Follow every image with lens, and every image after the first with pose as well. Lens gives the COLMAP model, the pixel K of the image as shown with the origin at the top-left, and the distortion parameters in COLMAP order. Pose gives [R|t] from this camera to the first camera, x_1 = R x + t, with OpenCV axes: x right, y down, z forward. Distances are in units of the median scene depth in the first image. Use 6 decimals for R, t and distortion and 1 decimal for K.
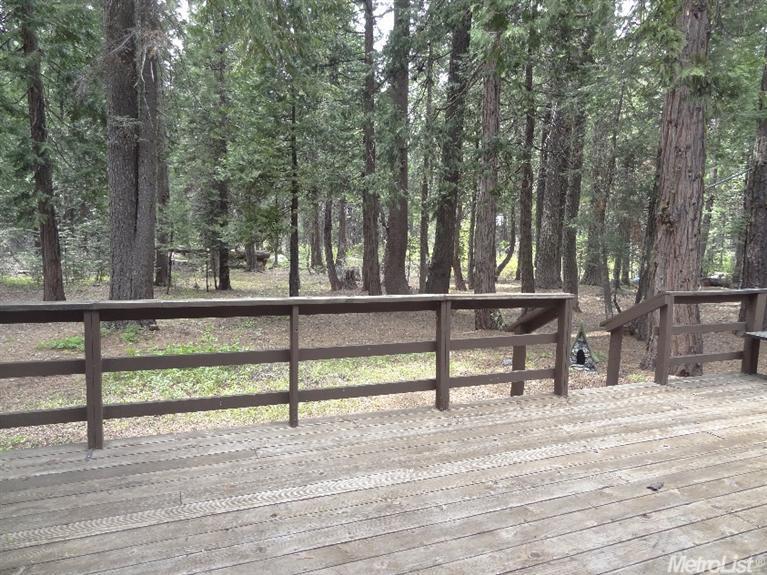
lens RADIAL K [[535.7, 0, 383.9], [0, 535.7, 289.7], [0, 0, 1]] dist [0.012504, -0.001611]
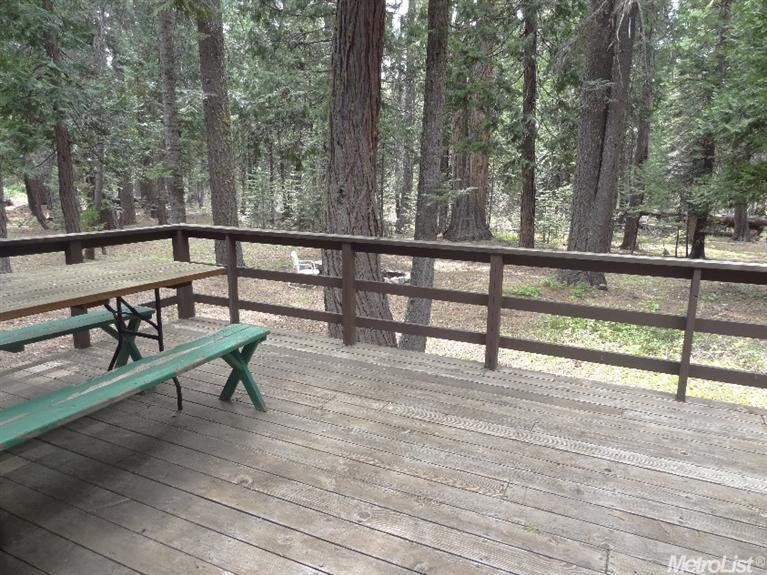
lens RADIAL K [[535.7, 0, 385.4], [0, 535.7, 285.7], [0, 0, 1]] dist [0.012504, -0.001611]
pose [[0.669109, 0.119186, -0.733545, 0.142364], [-0.075899, 0.992854, 0.092086, 0.014607], [0.739278, -0.005940, 0.673374, 0.019177]]
